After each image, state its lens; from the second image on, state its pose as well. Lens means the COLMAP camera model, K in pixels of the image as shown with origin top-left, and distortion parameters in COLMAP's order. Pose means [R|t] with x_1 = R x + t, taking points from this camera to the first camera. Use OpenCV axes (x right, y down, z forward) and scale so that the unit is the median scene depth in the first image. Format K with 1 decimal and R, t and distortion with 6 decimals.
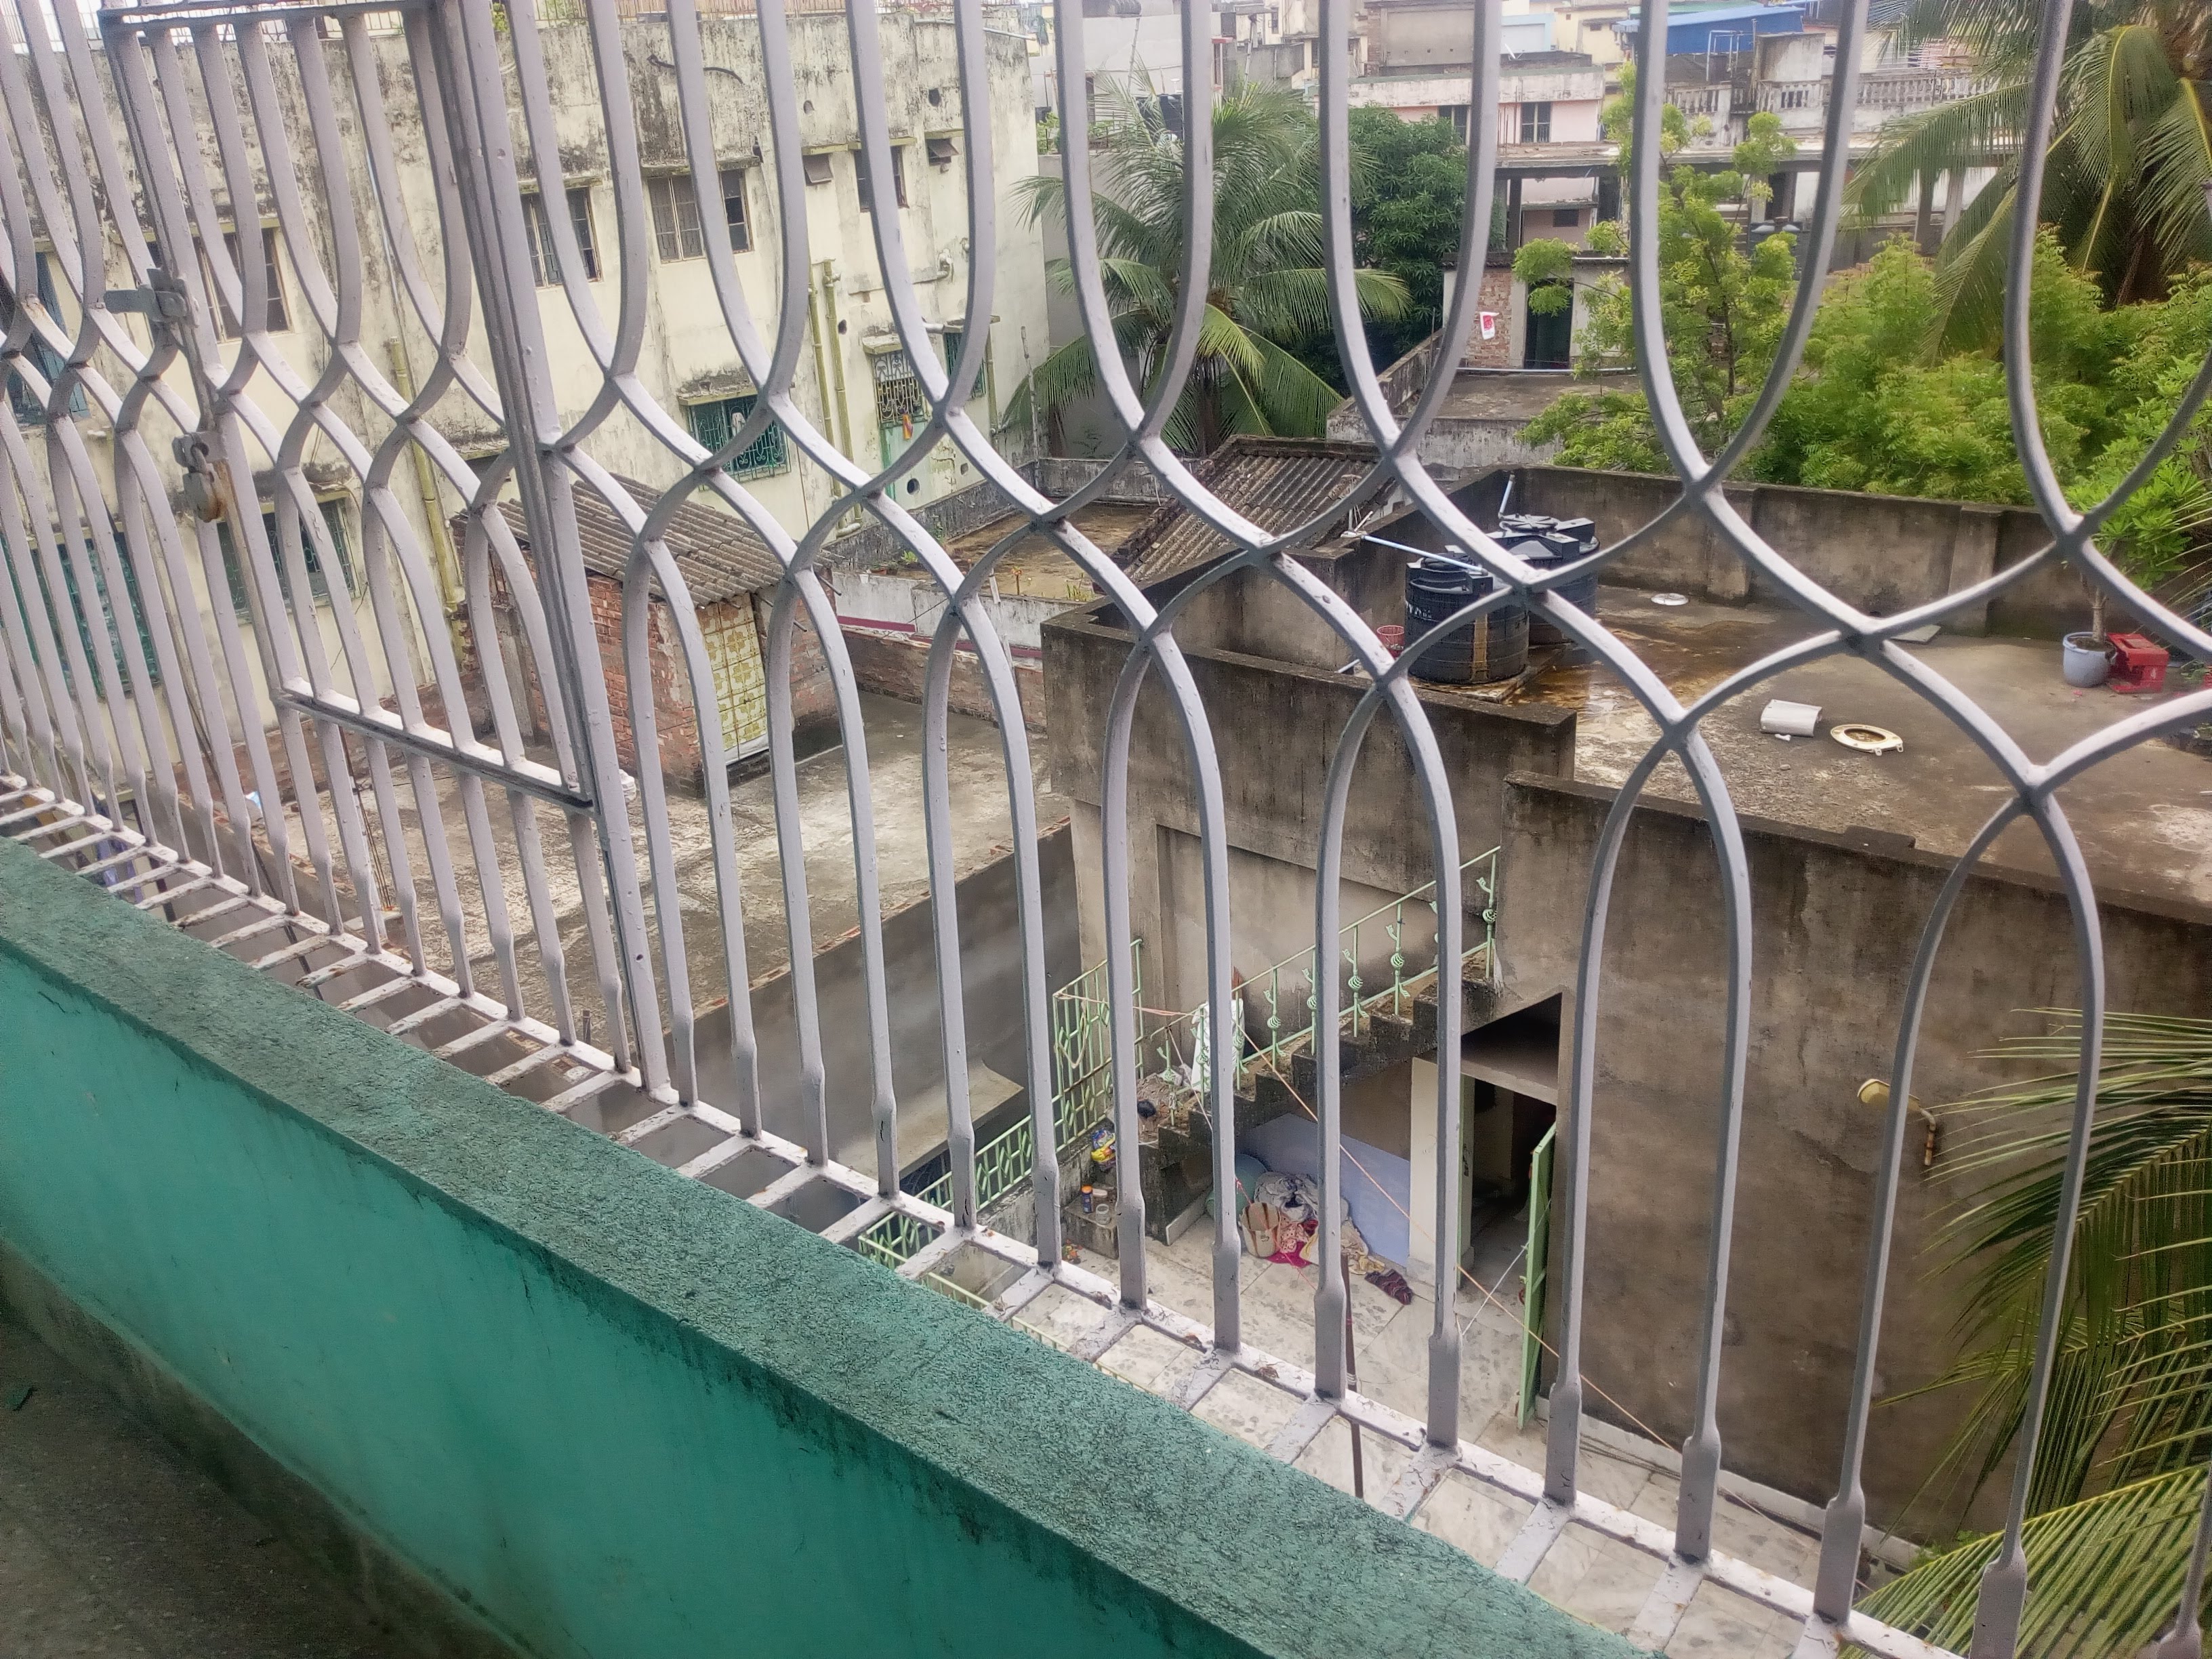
lens RADIAL K [[1725.2, 0, 1116.4], [0, 1725.2, 839.7], [0, 0, 1]] dist [0.121683, -0.263769]
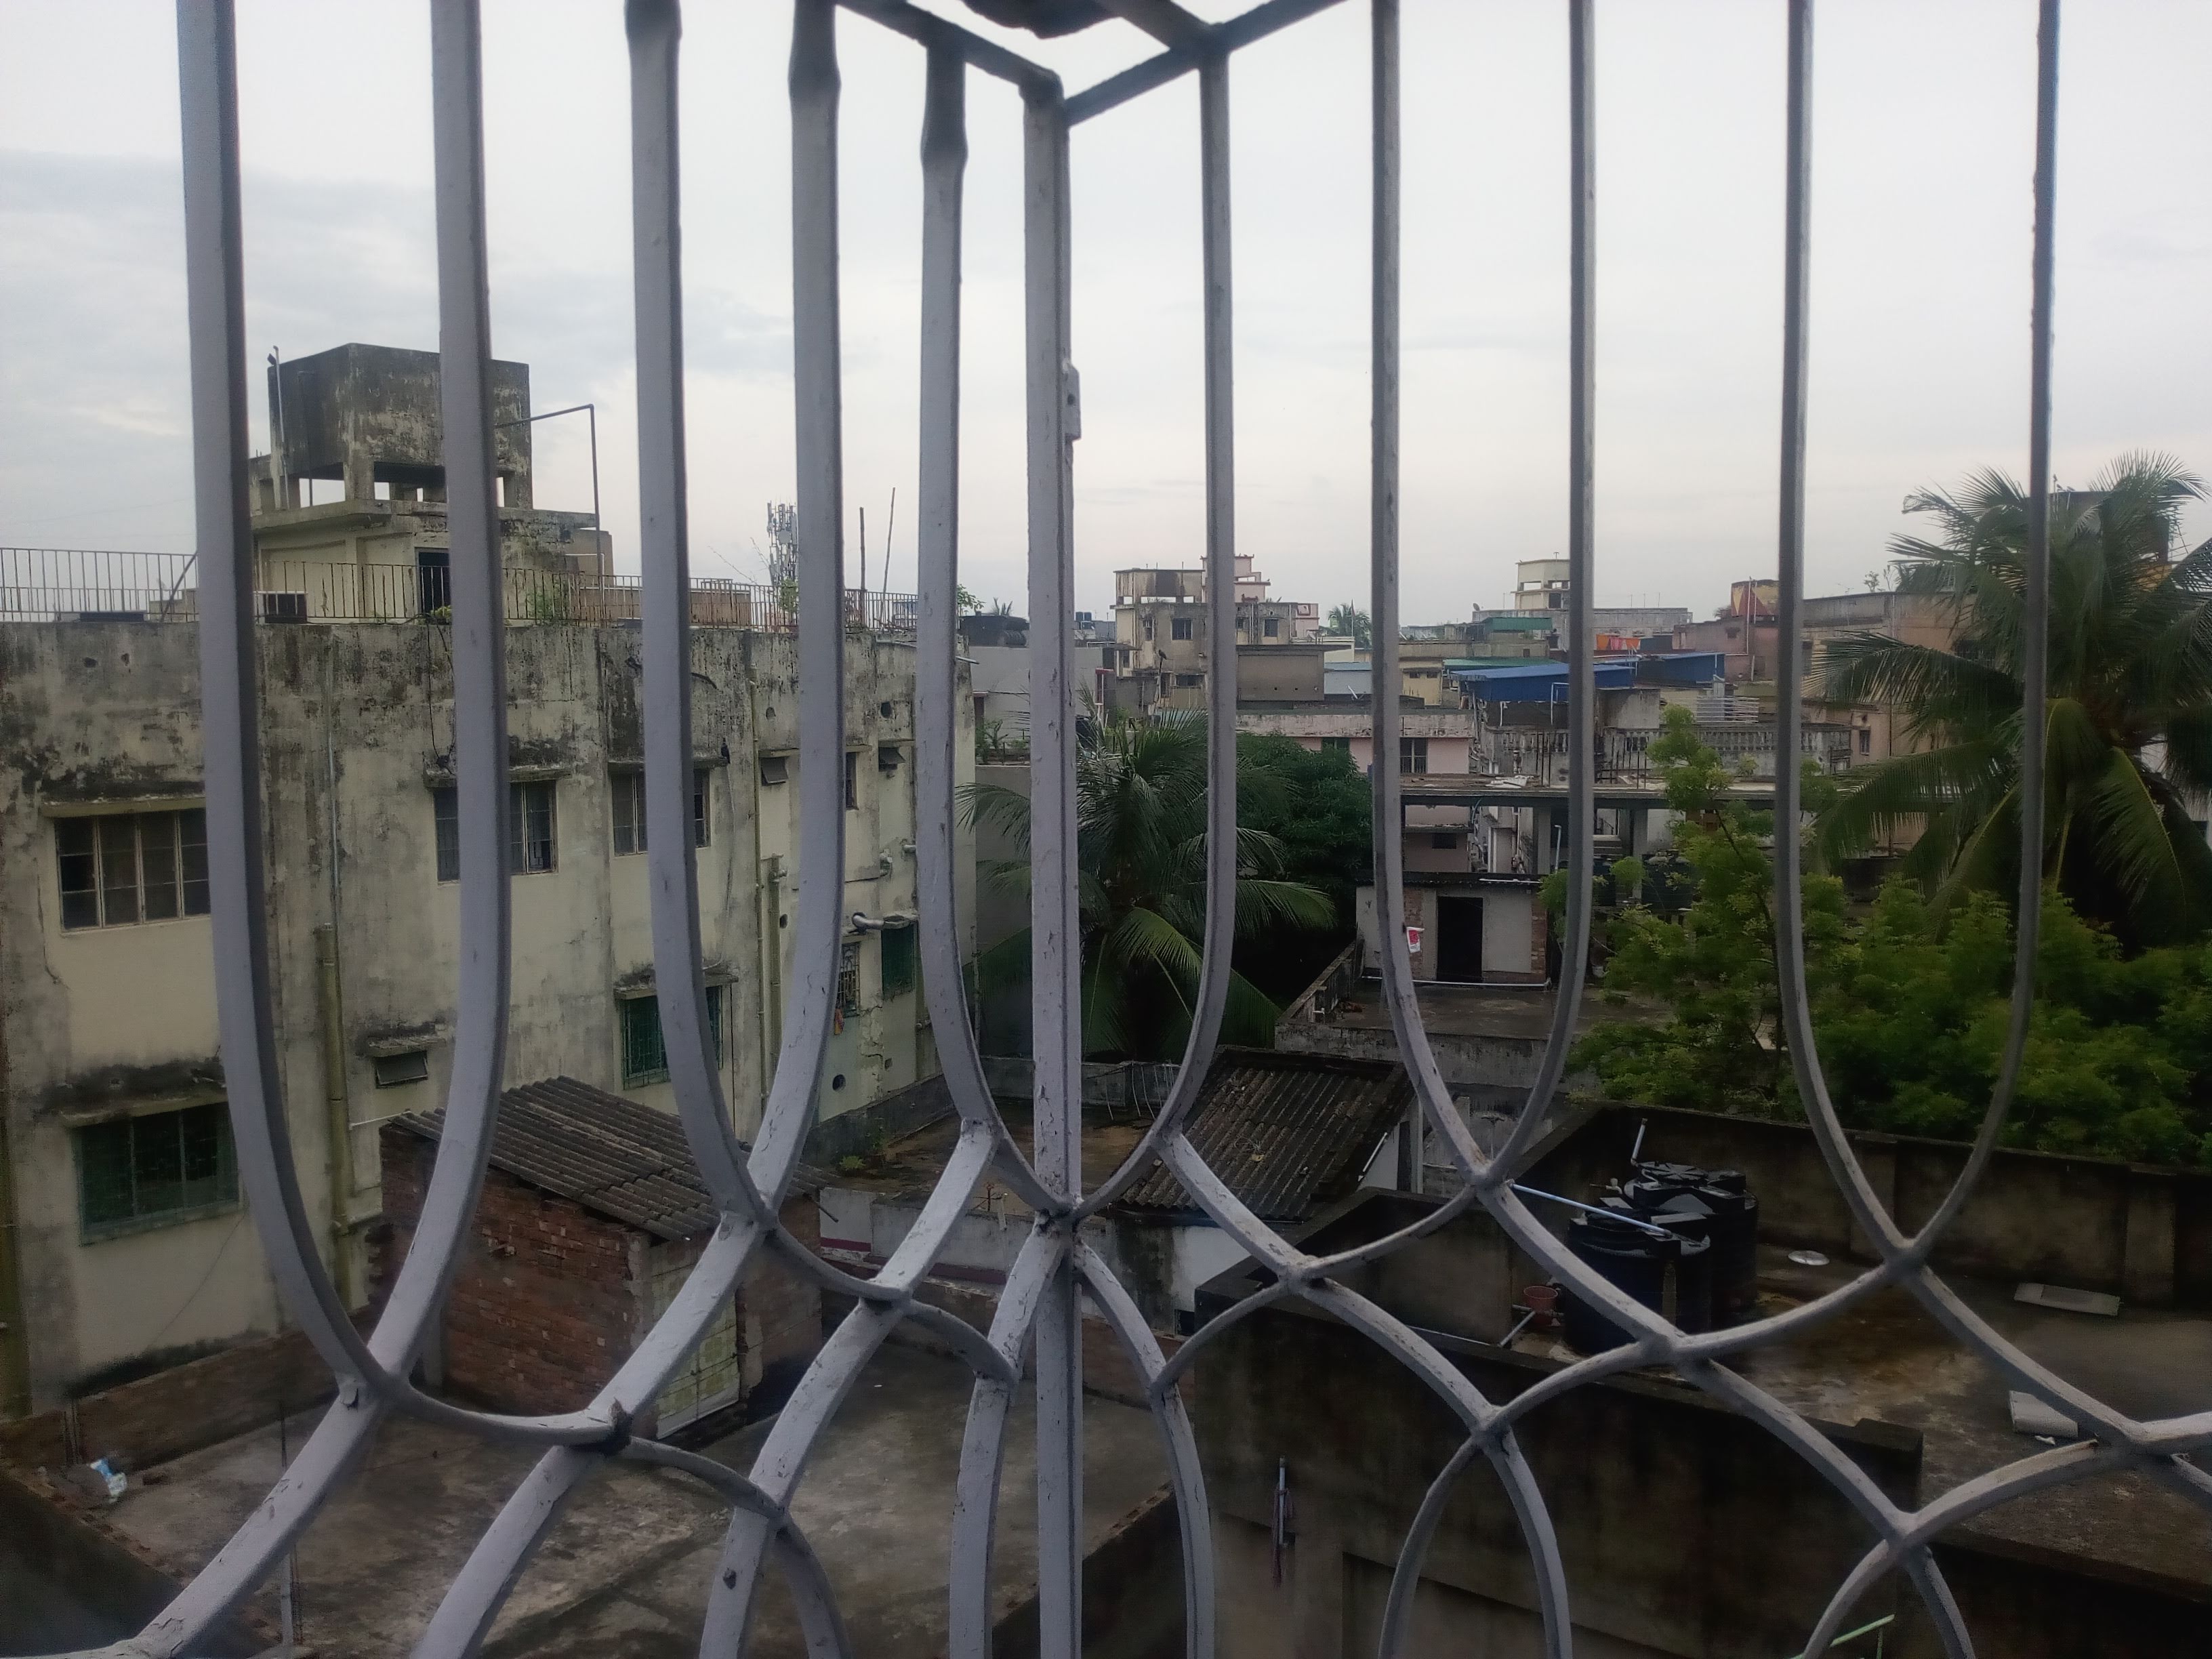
lens RADIAL K [[1725.2, 0, 1116.4], [0, 1725.2, 839.7], [0, 0, 1]] dist [0.121683, -0.263769]
pose [[0.993668, 0.038376, 0.105602, -0.086491], [-0.002010, 0.945783, -0.324794, -0.027759], [-0.112341, 0.322525, 0.939871, 0.066897]]
